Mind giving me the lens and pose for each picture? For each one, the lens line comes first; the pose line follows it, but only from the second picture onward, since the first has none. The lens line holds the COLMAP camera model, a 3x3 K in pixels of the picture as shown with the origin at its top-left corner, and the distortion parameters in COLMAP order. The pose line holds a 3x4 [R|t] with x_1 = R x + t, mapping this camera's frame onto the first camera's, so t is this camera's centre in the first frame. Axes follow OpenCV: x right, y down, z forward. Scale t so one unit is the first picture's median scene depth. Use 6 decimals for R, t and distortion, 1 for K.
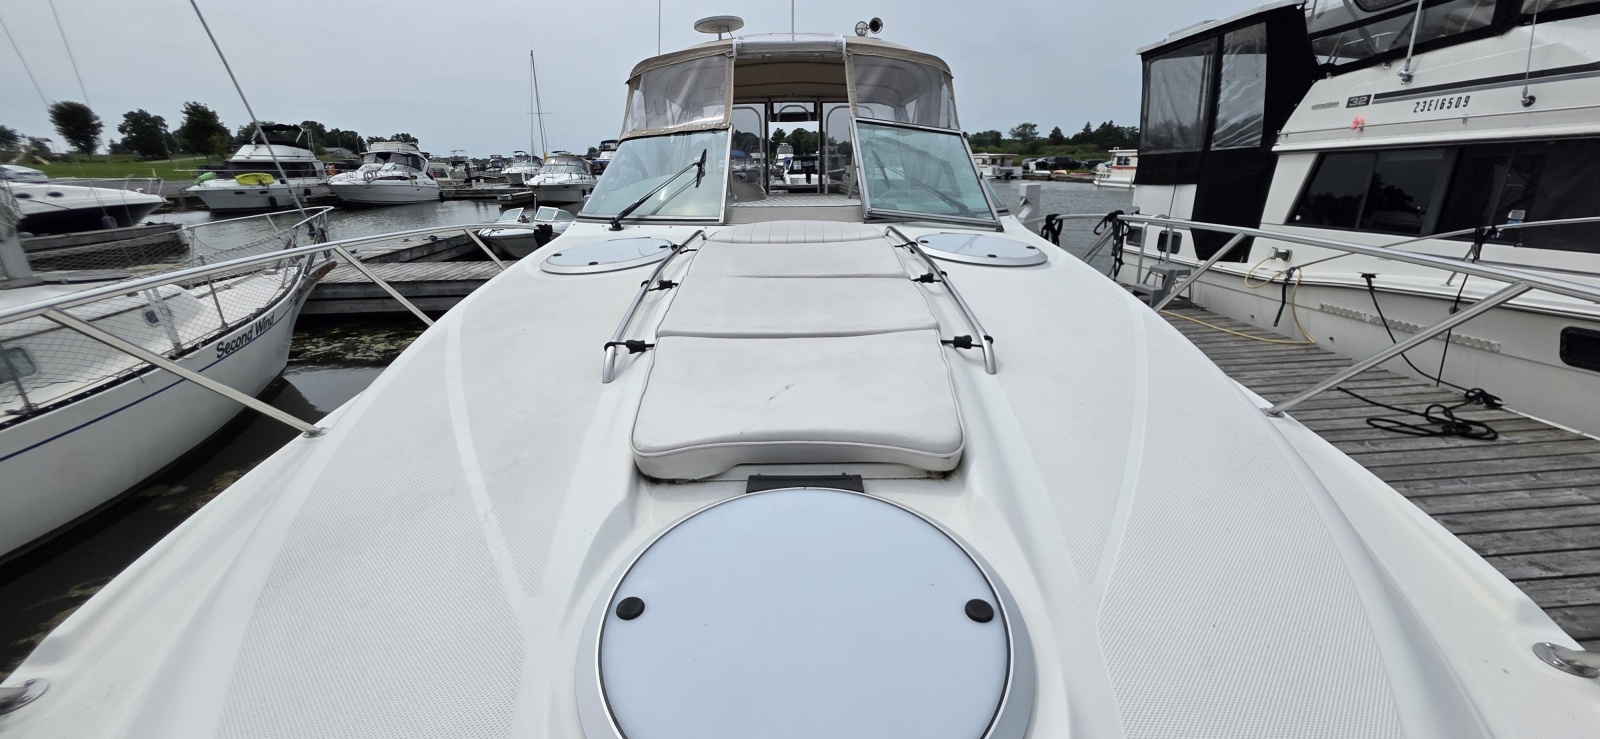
lens RADIAL K [[643.6, 0, 800.0], [0, 643.6, 369.5], [0, 0, 1]] dist [0.000958, 0.000443]
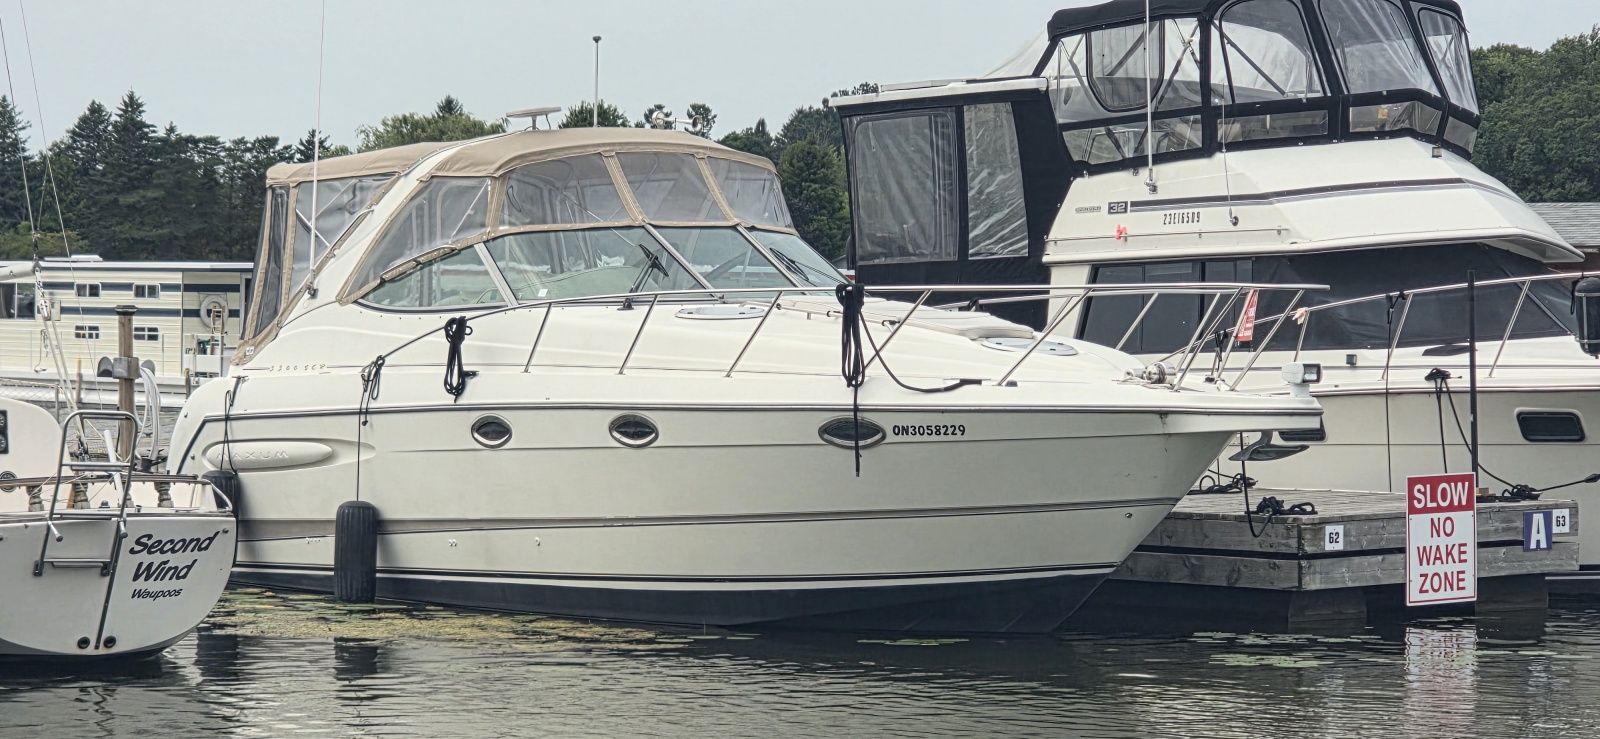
lens RADIAL K [[4542.2, 0, 800.0], [0, 4542.2, 369.5], [0, 0, 1]] dist [-0.039173, 0.011082]
pose [[0.845629, 0.010382, 0.533670, -2.750069], [0.148532, 0.955745, -0.253950, 1.278217], [-0.512689, 0.294014, 0.806663, -3.644105]]
